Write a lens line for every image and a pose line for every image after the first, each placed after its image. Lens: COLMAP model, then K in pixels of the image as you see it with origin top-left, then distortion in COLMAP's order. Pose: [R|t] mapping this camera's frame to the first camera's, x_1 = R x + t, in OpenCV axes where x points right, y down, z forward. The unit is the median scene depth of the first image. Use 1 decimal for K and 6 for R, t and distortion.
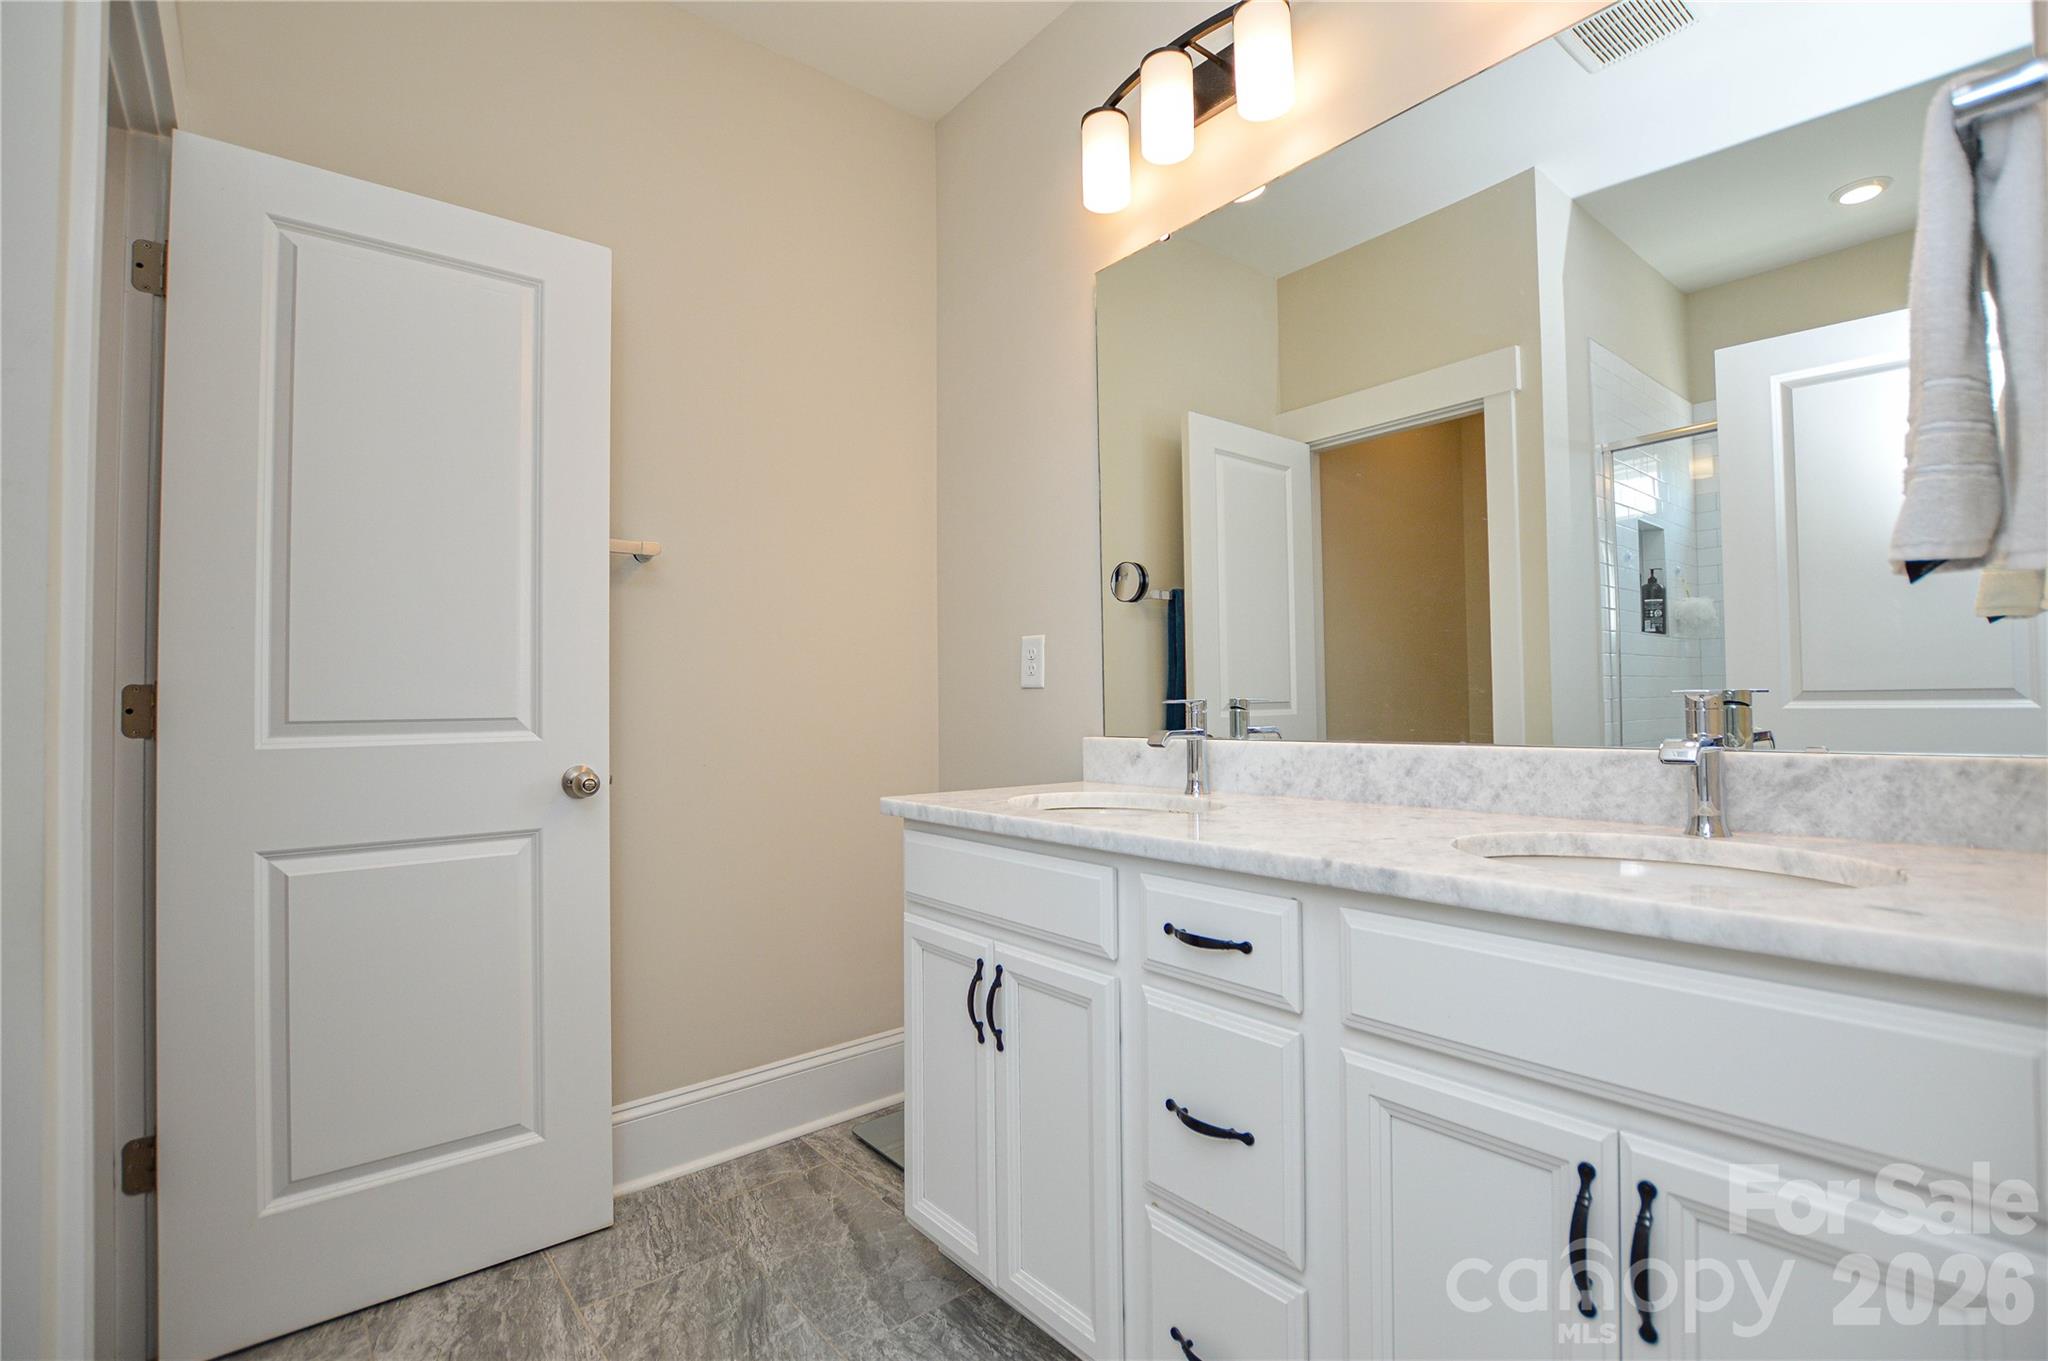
lens RADIAL K [[916.3, 0, 1028.8], [0, 916.3, 697.5], [0, 0, 1]] dist [-0.022644, 0.002971]
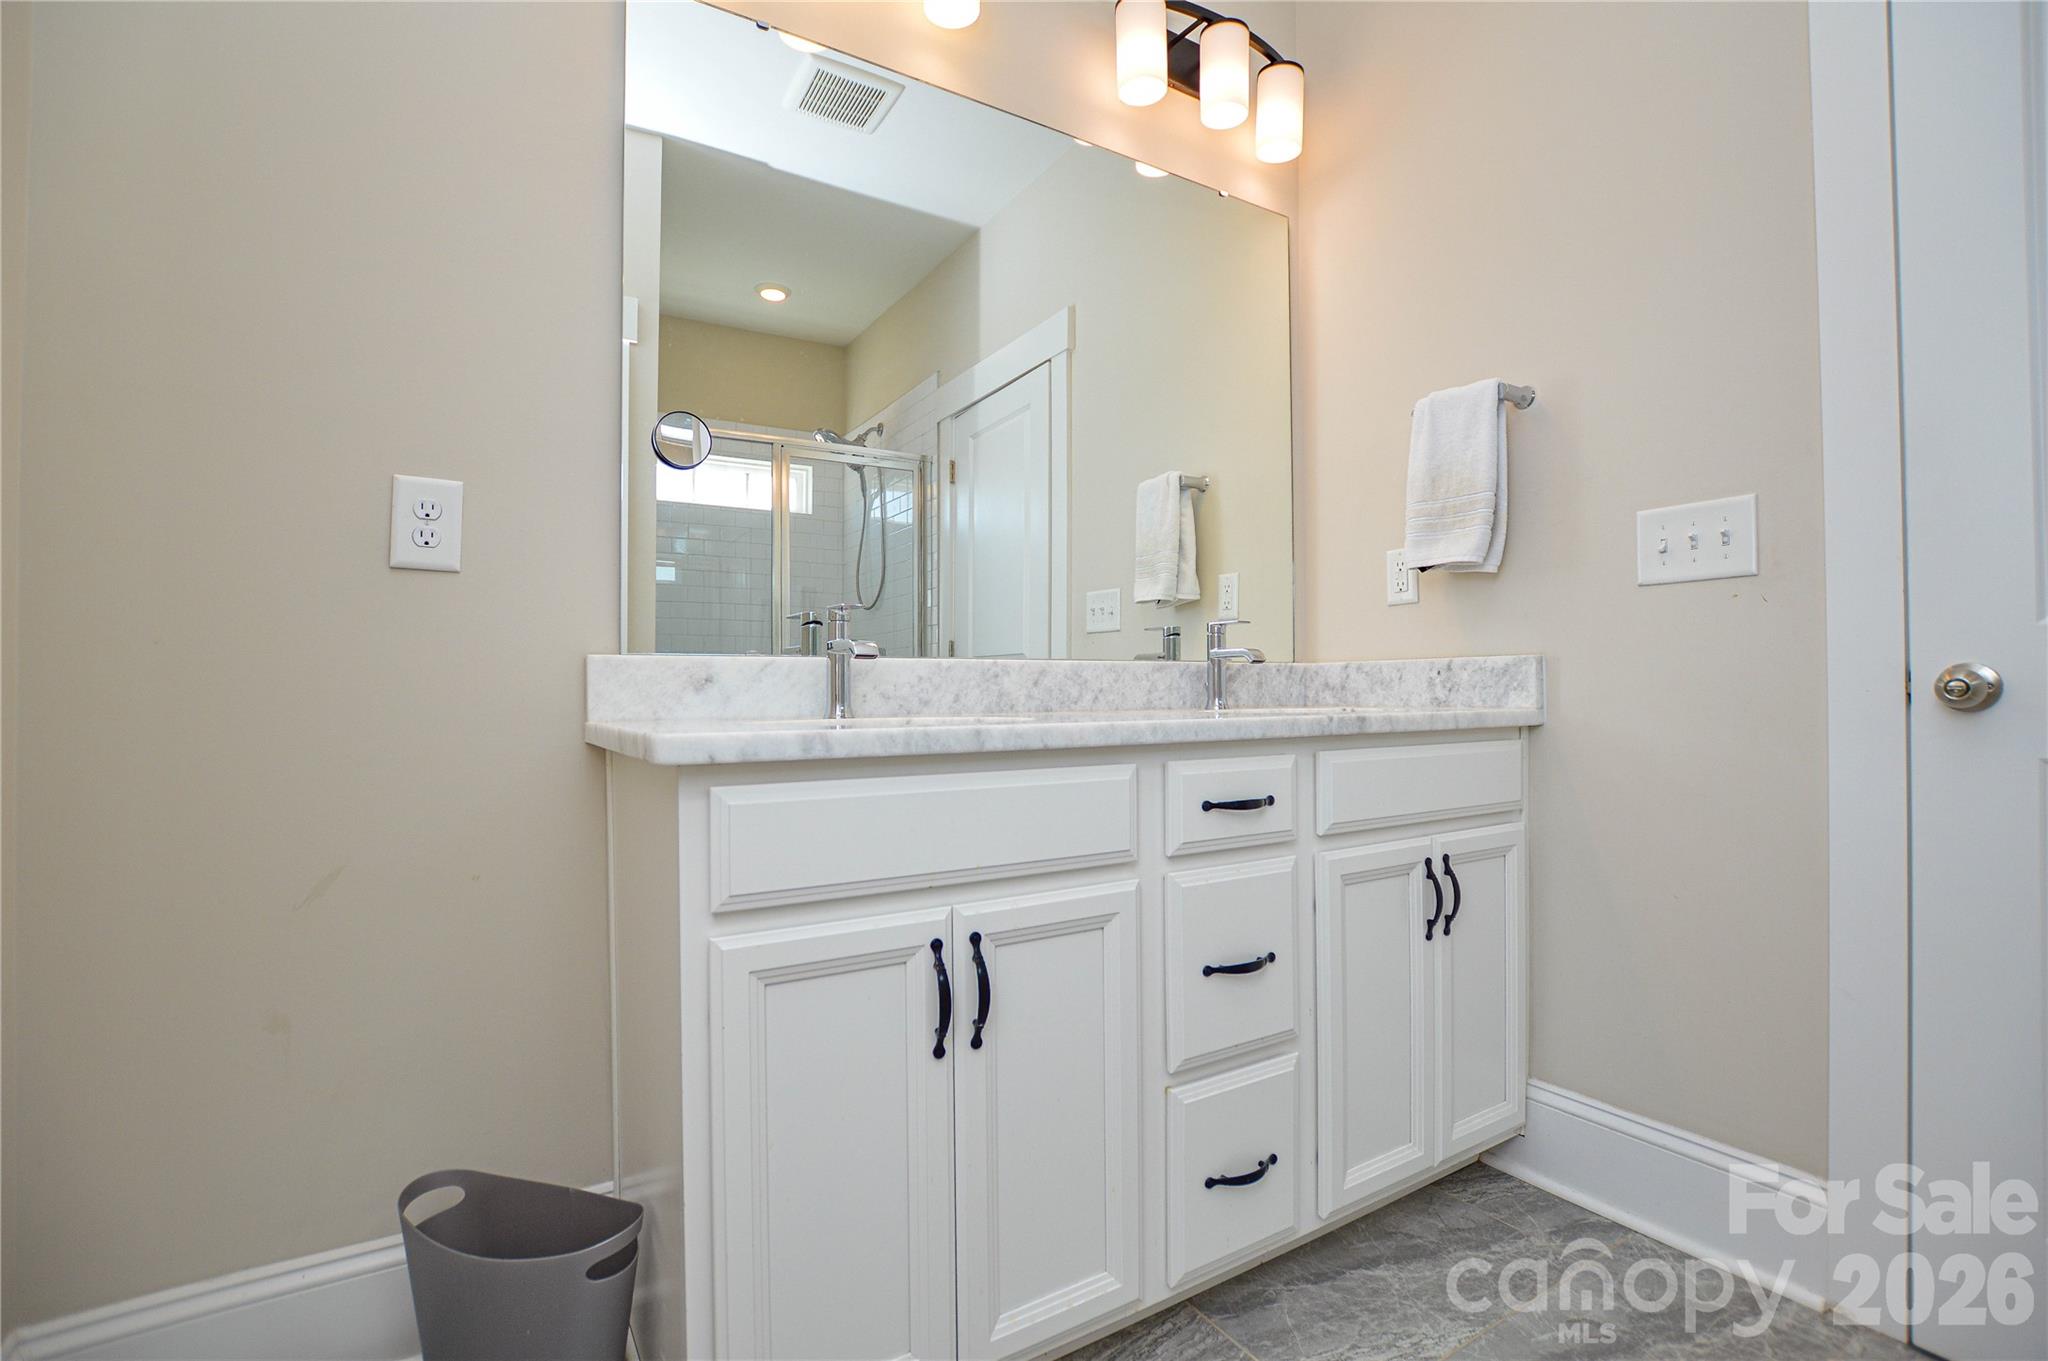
lens RADIAL K [[916.3, 0, 1023.3], [0, 916.3, 689.9], [0, 0, 1]] dist [-0.022644, 0.002971]
pose [[0.153566, 0.012143, 0.988064, -0.790983], [-0.004315, 0.999923, -0.011618, 0.110769], [-0.988129, -0.002480, 0.153606, 0.887140]]
